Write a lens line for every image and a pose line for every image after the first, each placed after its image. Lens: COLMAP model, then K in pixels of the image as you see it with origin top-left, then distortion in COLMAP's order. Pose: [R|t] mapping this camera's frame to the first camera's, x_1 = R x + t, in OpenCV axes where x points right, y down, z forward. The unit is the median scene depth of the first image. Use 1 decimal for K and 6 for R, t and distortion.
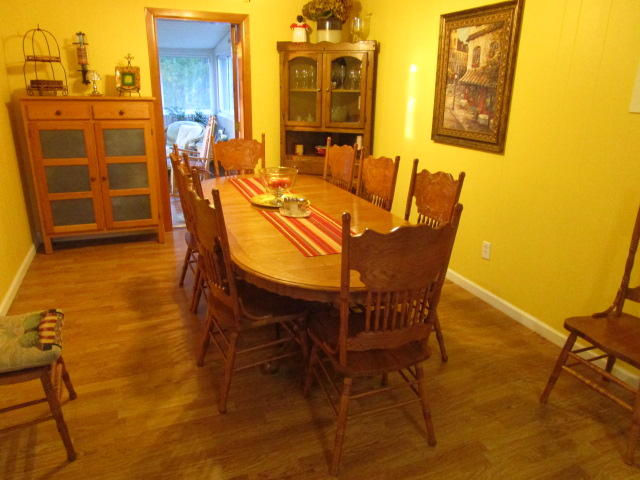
lens RADIAL K [[453.5, 0, 318.6], [0, 453.5, 240.4], [0, 0, 1]] dist [-0.030348, 0.004344]
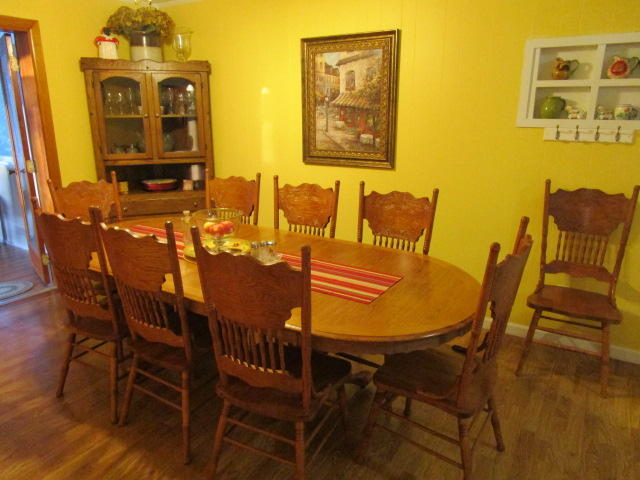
lens RADIAL K [[453.5, 0, 318.6], [0, 453.5, 240.4], [0, 0, 1]] dist [-0.030348, 0.004344]
pose [[0.809099, -0.174619, 0.561129, -0.341119], [0.200380, 0.979589, 0.015910, -0.069767], [-0.552455, 0.099566, 0.827575, 0.192964]]
